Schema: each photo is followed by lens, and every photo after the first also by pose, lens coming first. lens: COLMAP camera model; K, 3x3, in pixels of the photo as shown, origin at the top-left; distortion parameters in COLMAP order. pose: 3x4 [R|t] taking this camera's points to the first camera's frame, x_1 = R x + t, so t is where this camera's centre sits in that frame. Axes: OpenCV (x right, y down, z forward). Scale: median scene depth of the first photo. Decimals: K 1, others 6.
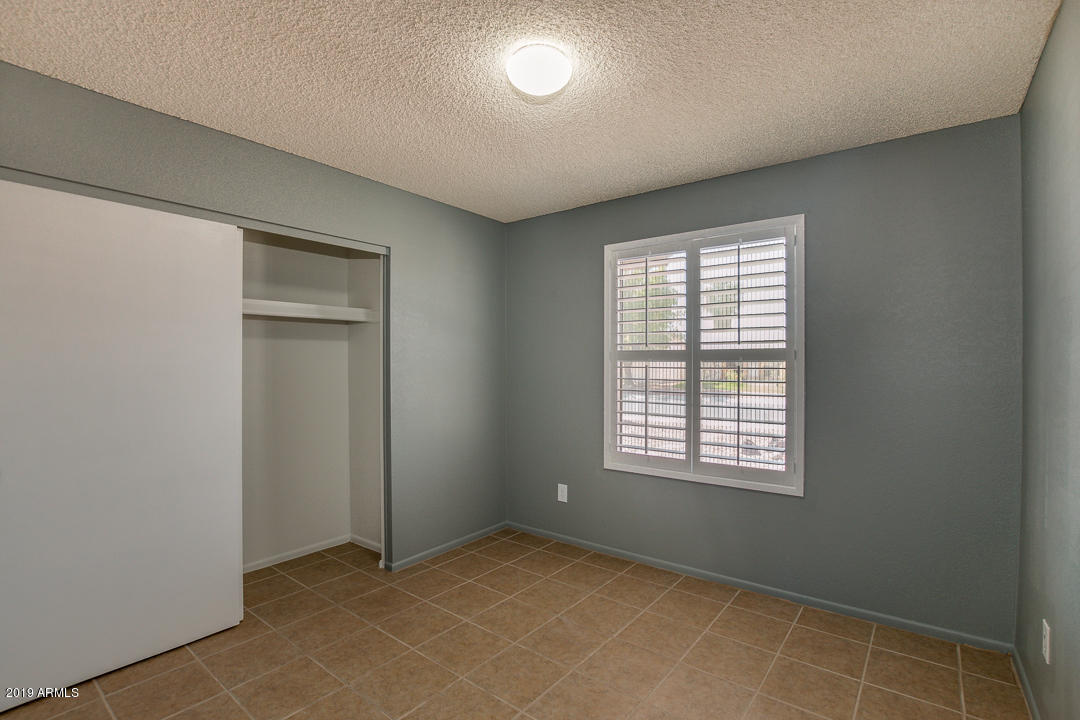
lens RADIAL K [[498.6, 0, 543.6], [0, 498.6, 361.8], [0, 0, 1]] dist [-0.024433, -0.001354]
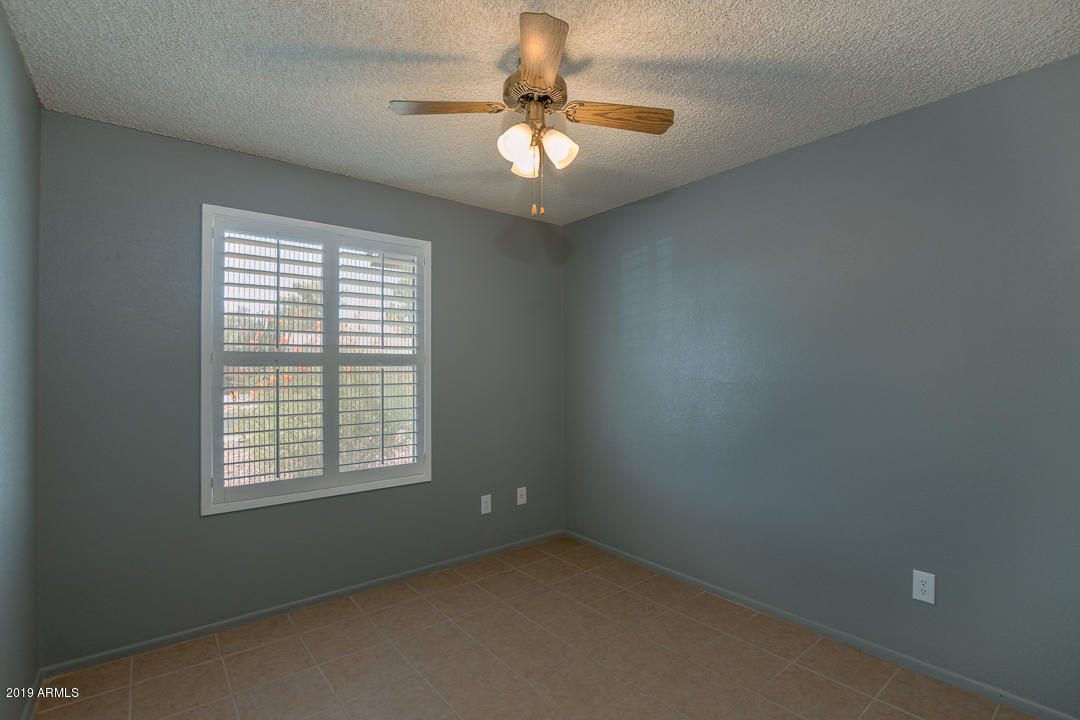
lens RADIAL K [[498.6, 0, 543.6], [0, 498.6, 361.8], [0, 0, 1]] dist [-0.024433, -0.001354]
pose [[0.217915, 0.008800, 0.975928, -0.520193], [0.003444, 0.999946, -0.009786, 0.002542], [-0.975962, 0.005494, 0.217873, 0.418797]]
